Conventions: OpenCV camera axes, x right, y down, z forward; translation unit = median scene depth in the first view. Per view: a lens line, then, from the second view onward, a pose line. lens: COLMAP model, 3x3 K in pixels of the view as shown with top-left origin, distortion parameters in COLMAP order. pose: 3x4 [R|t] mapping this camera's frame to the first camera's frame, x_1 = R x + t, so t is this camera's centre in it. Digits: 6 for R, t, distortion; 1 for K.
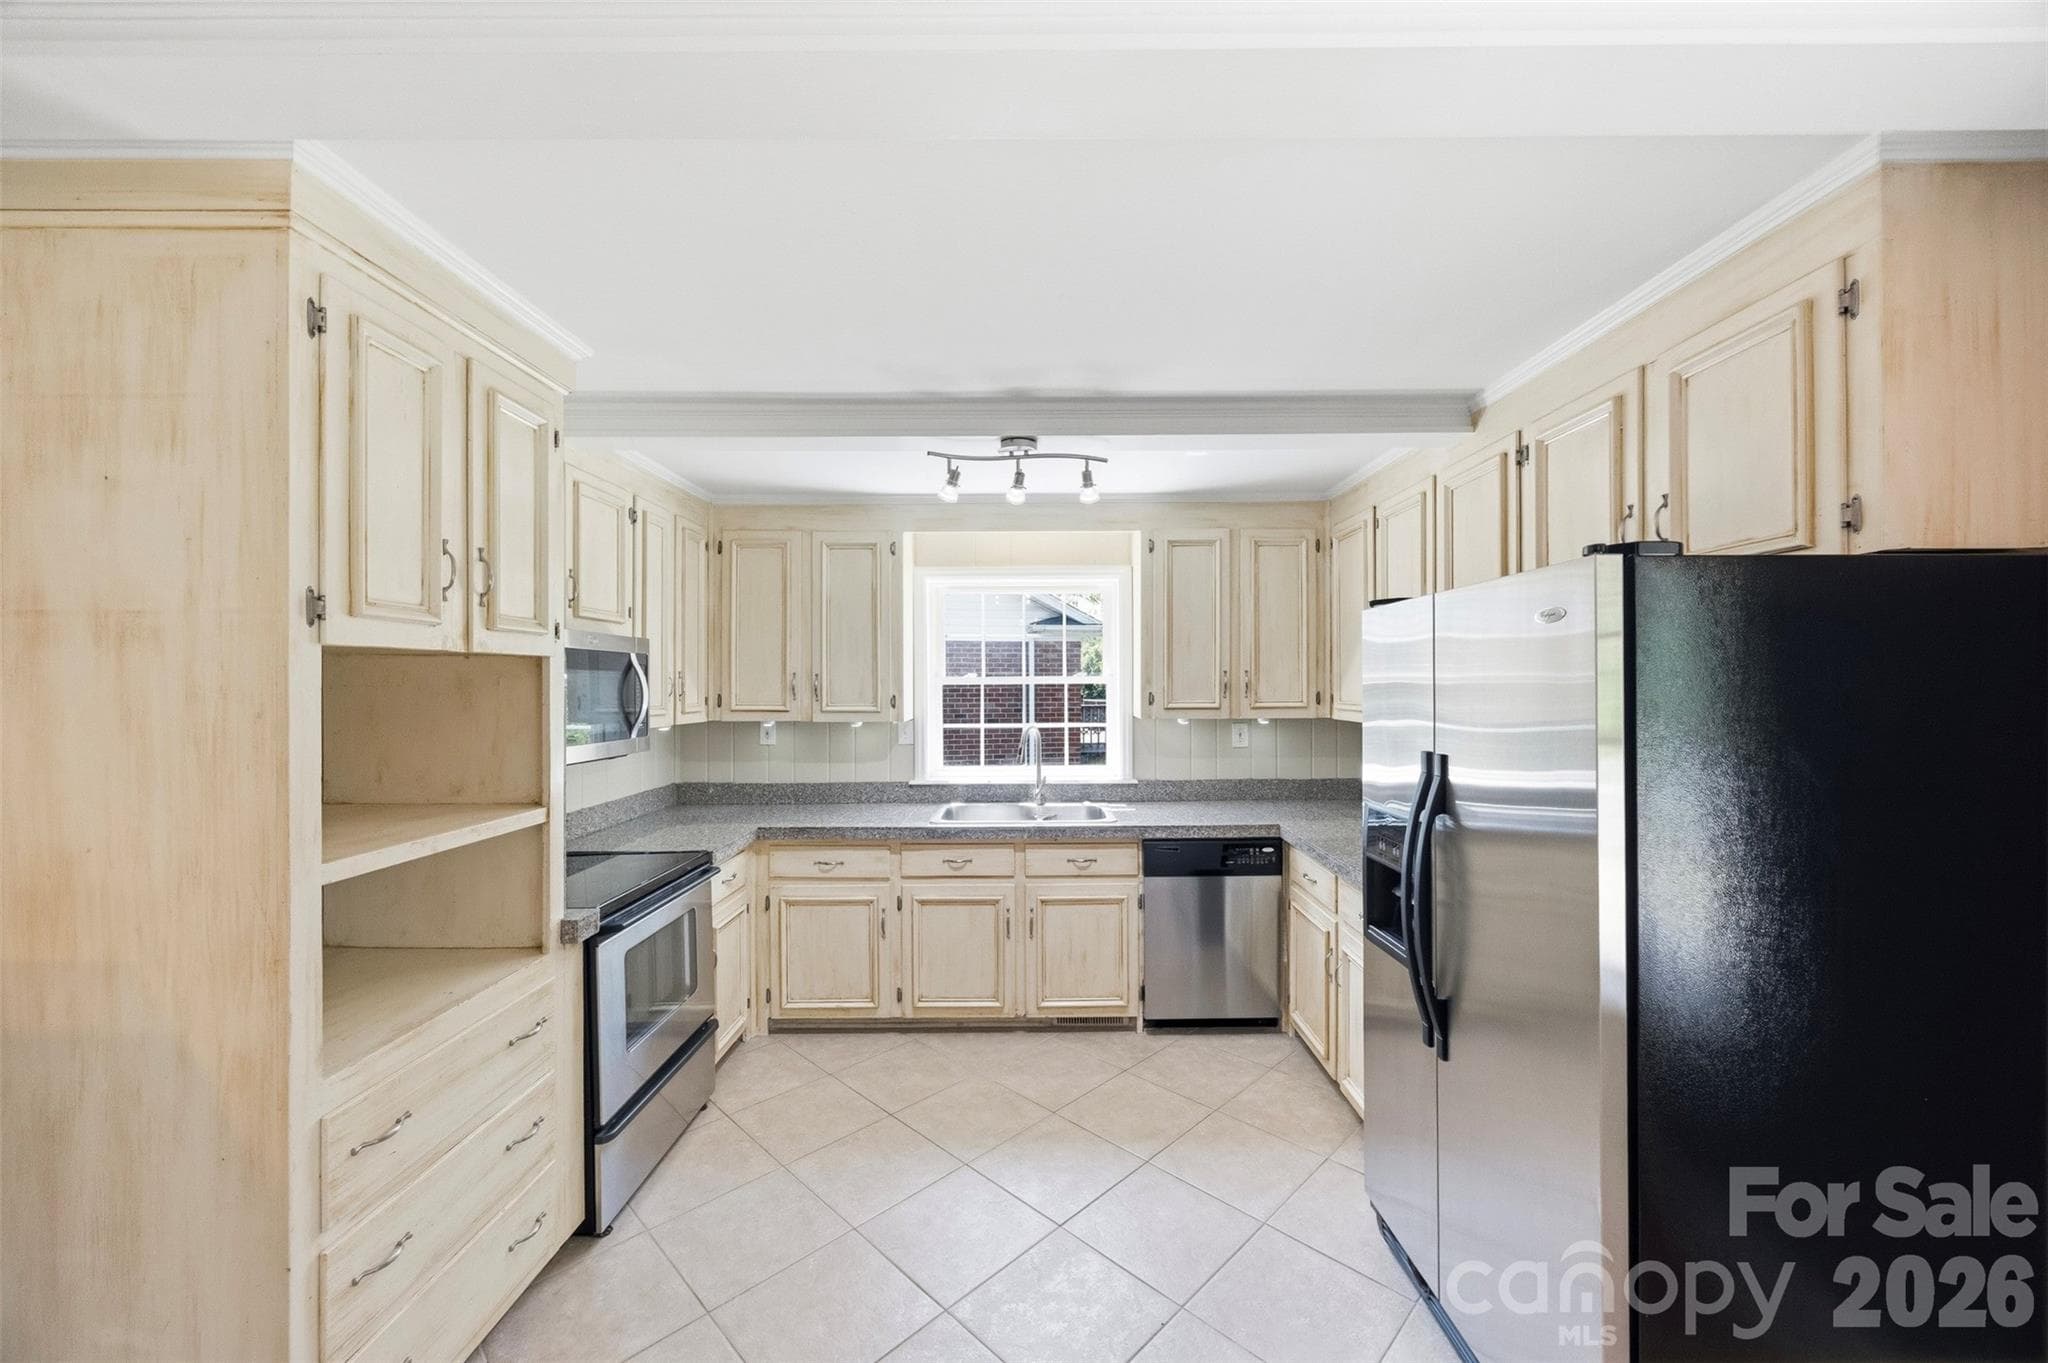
lens RADIAL K [[837.4, 0, 1031.1], [0, 837.4, 657.8], [0, 0, 1]] dist [-0.001633, -0.000185]
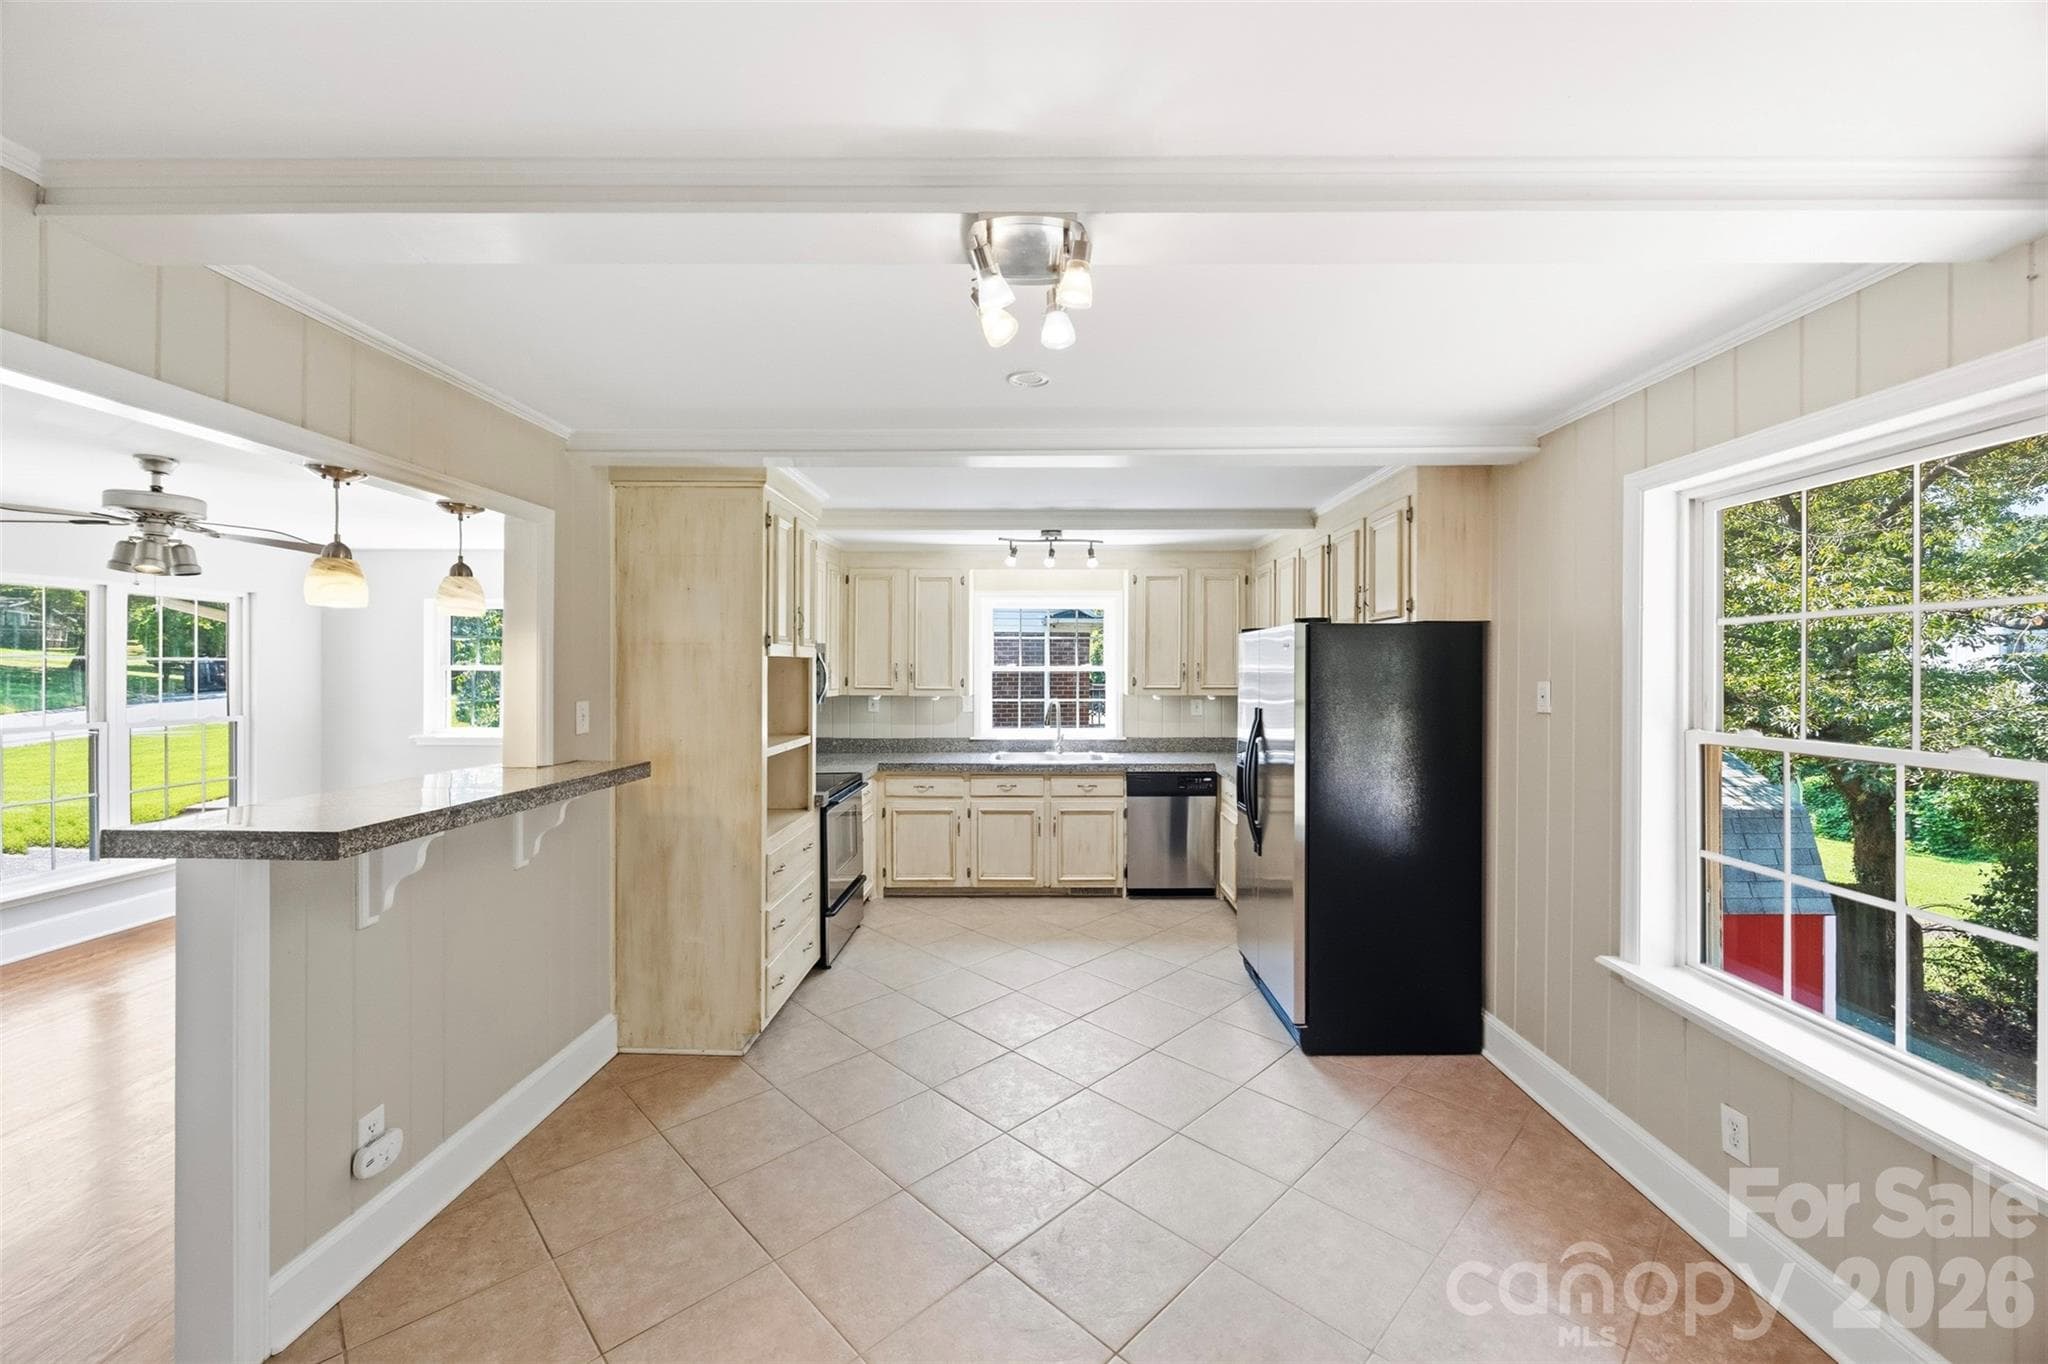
lens RADIAL K [[837.4, 0, 1031.1], [0, 837.4, 658.3], [0, 0, 1]] dist [-0.001633, -0.000185]
pose [[0.999927, 0.004990, -0.011020, -0.027300], [-0.004777, 0.999802, 0.019308, -0.023145], [0.011114, -0.019254, 0.999753, -0.538676]]
